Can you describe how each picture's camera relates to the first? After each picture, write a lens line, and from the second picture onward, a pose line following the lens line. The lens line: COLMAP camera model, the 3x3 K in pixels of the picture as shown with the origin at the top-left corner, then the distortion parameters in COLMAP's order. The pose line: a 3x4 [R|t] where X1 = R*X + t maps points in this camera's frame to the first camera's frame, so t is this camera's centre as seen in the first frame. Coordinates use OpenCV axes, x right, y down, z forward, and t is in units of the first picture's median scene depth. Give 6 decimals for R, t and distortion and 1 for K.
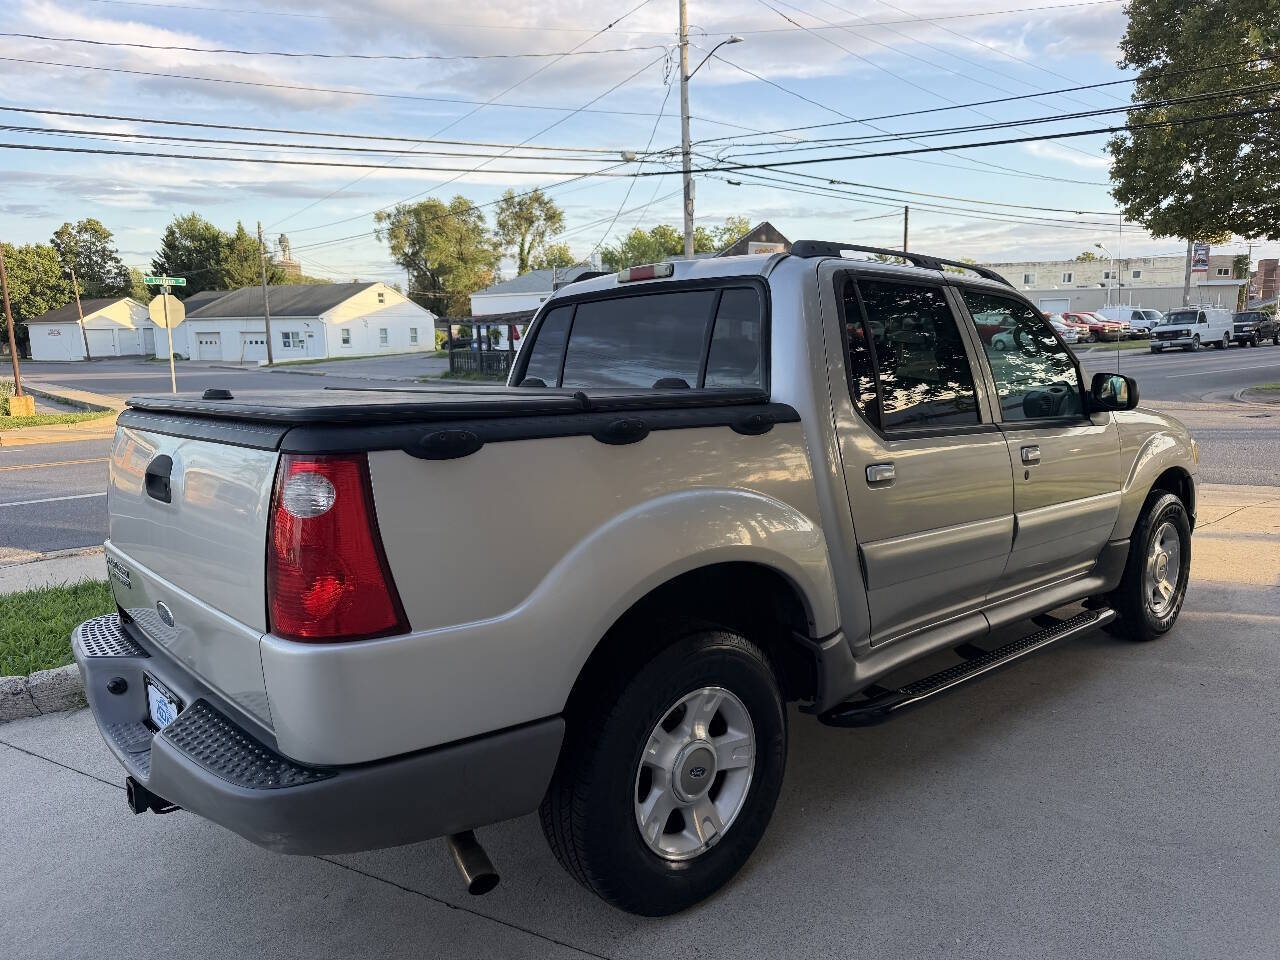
lens RADIAL K [[897.1, 0, 650.0], [0, 897.1, 502.0], [0, 0, 1]] dist [0.034327, -0.049533]
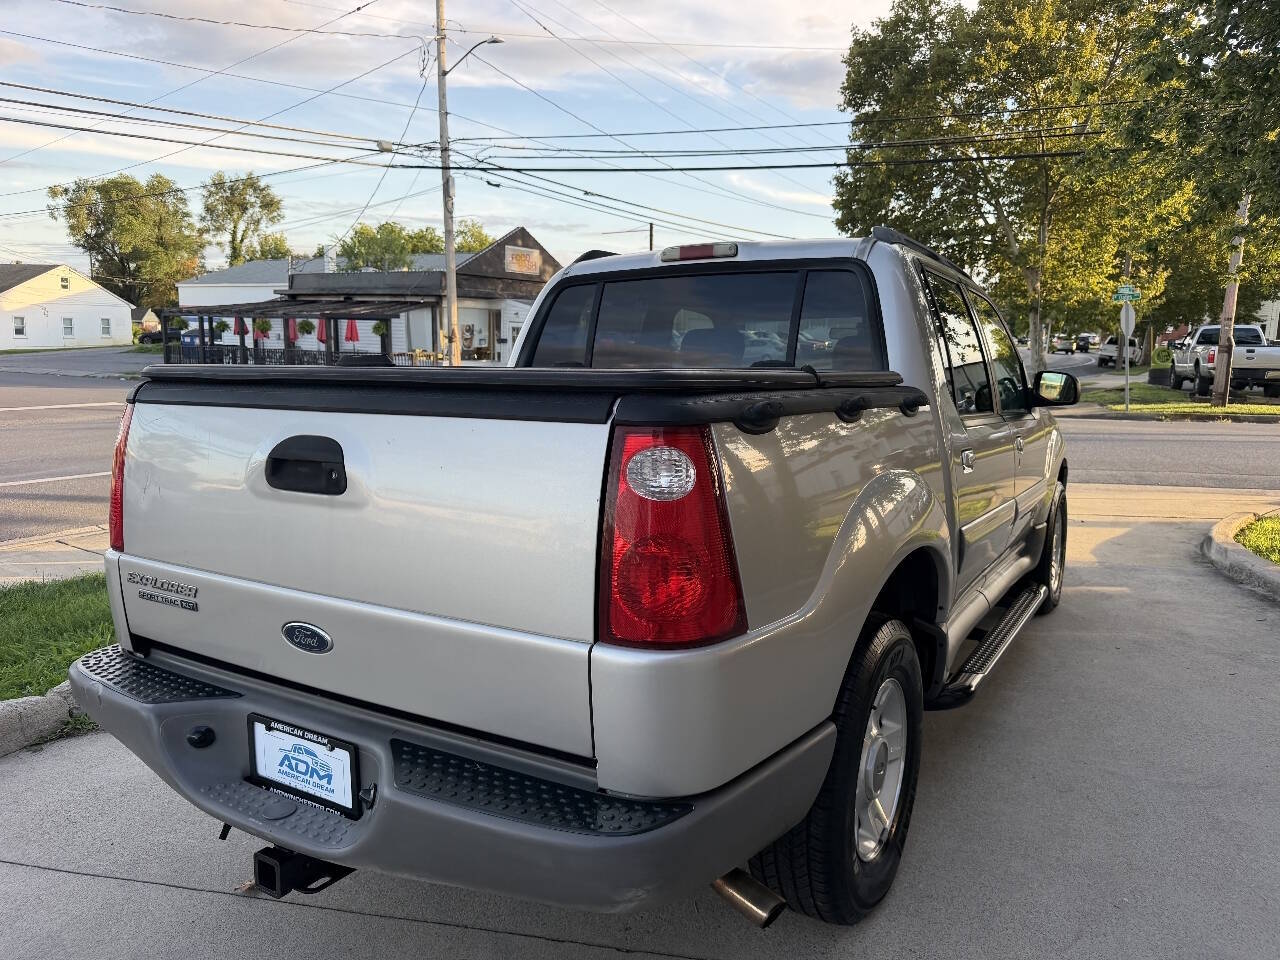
lens RADIAL K [[897.1, 0, 649.2], [0, 897.1, 489.0], [0, 0, 1]] dist [0.034327, -0.049533]
pose [[0.954637, -0.016987, 0.297288, -0.045161], [0.023299, 0.999572, -0.017700, 0.001496], [-0.296860, 0.023824, 0.954624, 0.014905]]
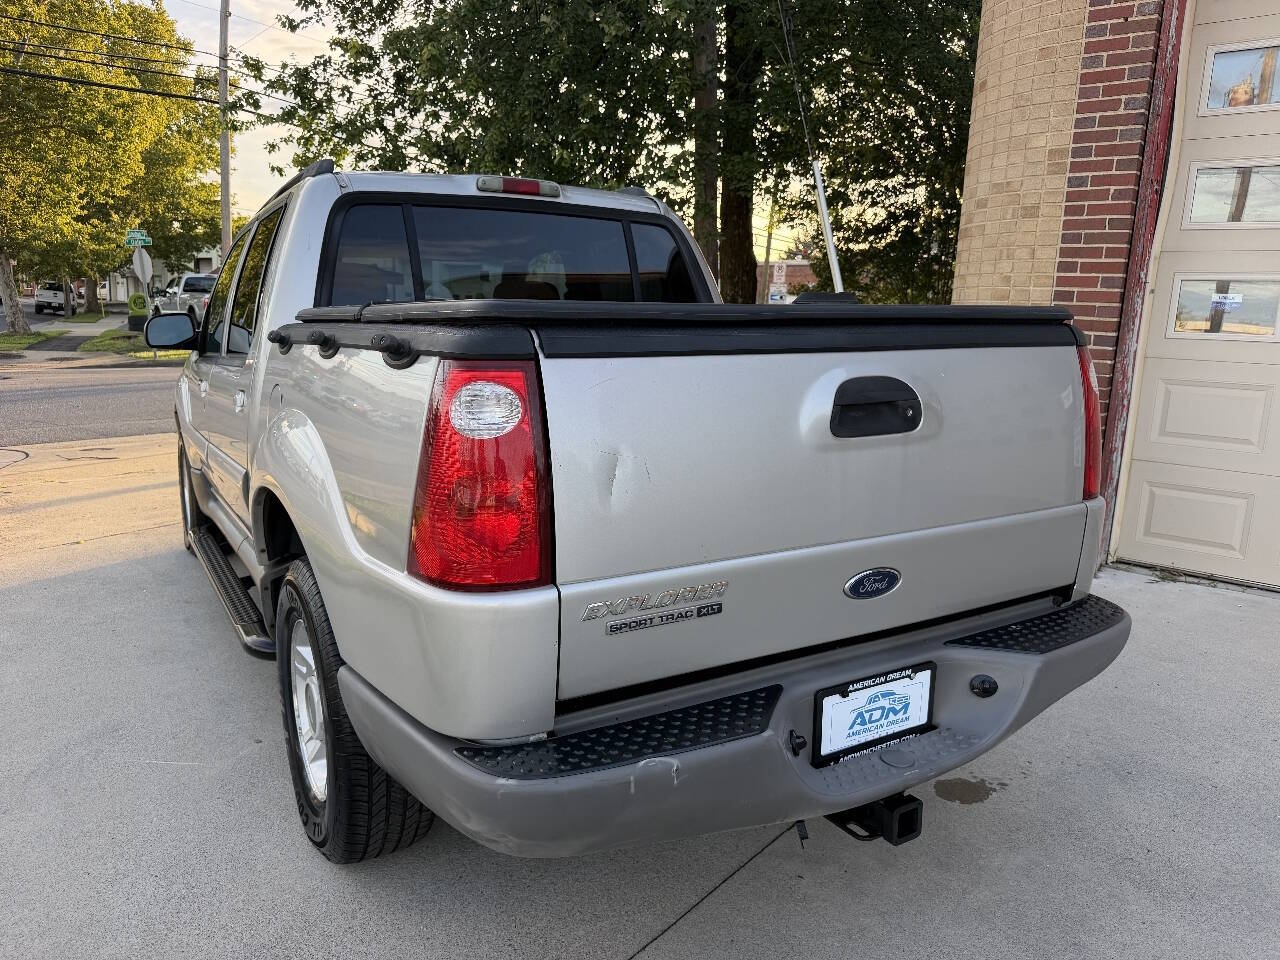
lens RADIAL K [[897.1, 0, 629.4], [0, 897.1, 482.4], [0, 0, 1]] dist [0.034327, -0.049533]
pose [[0.188177, -0.153698, 0.970034, -0.121599], [0.140299, 0.981756, 0.128339, -0.008028], [-0.972063, 0.111945, 0.206307, 0.096650]]
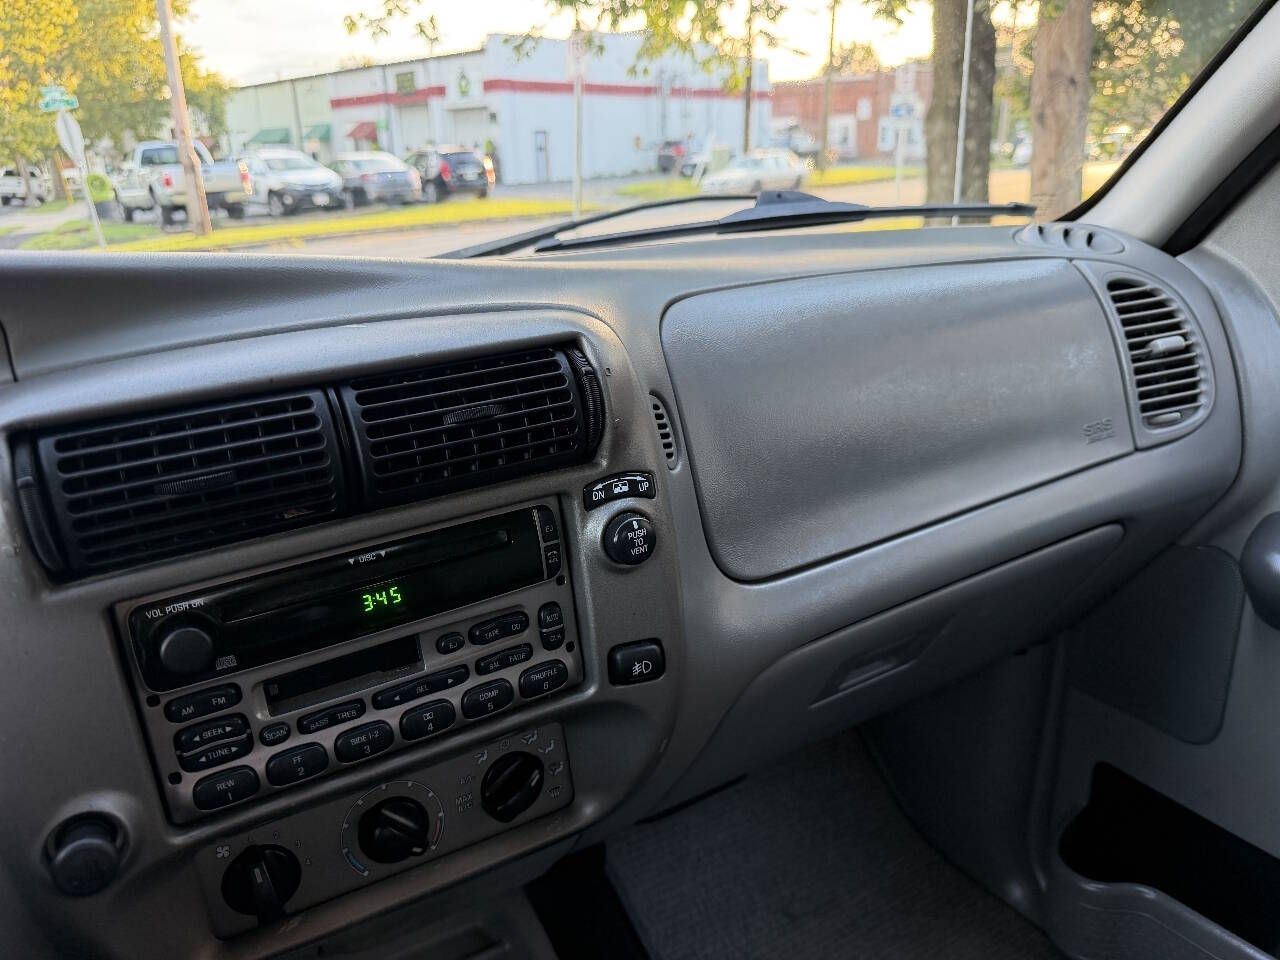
lens RADIAL K [[897.1, 0, 628.3], [0, 897.1, 477.8], [0, 0, 1]] dist [0.034327, -0.049533]
pose [[0.200311, -0.317580, 0.926832, 0.043976], [0.211152, 0.937768, 0.275692, -0.024902], [-0.956708, 0.140478, 0.254903, 0.174289]]
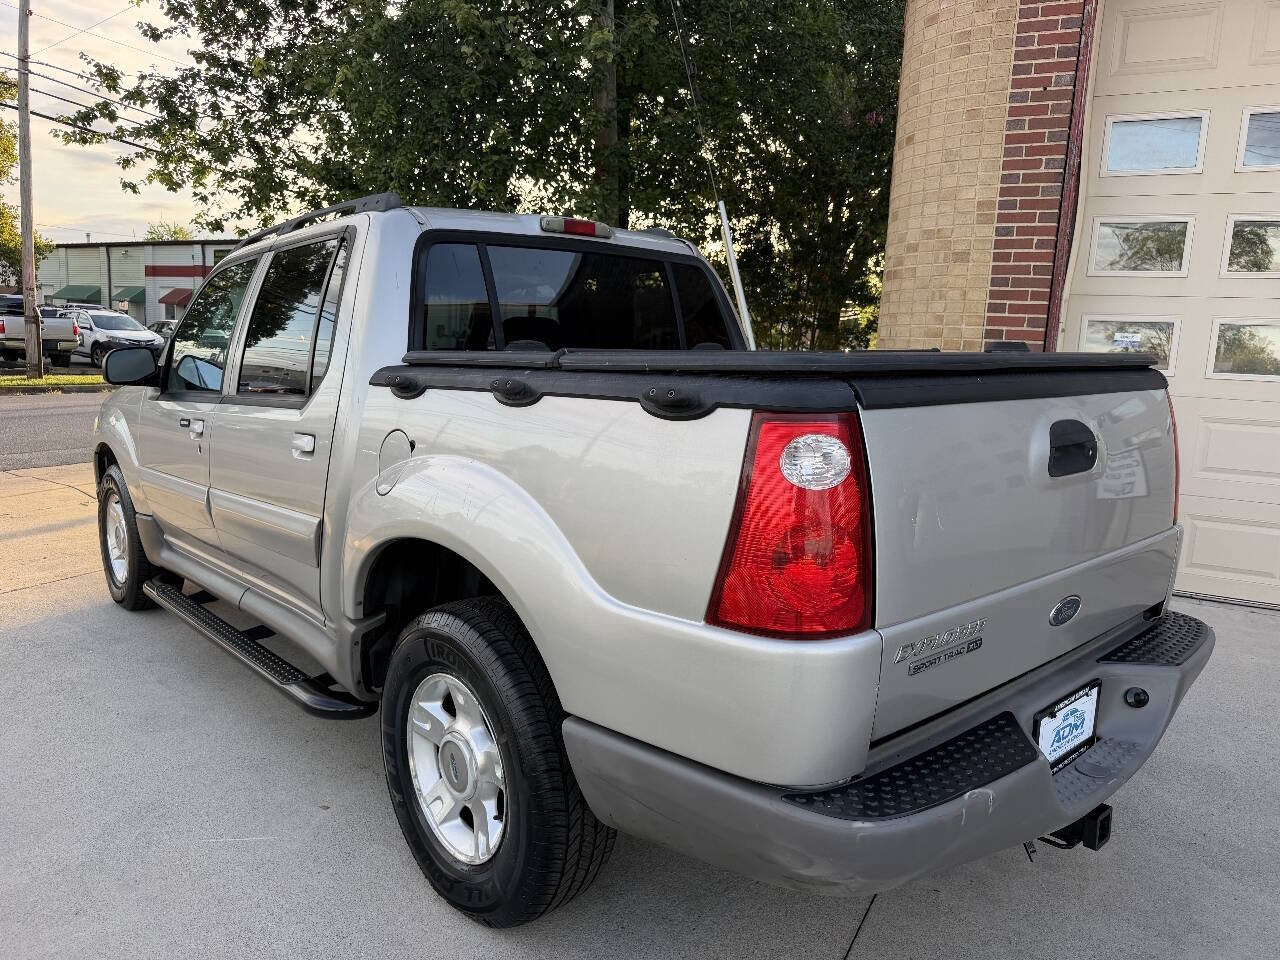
lens RADIAL K [[897.1, 0, 618.8], [0, 897.1, 485.8], [0, 0, 1]] dist [0.034327, -0.049533]
pose [[0.001890, -0.133086, 0.991103, -0.125699], [0.141750, 0.981133, 0.131476, -0.014489], [-0.989901, 0.140240, 0.020720, 0.128293]]
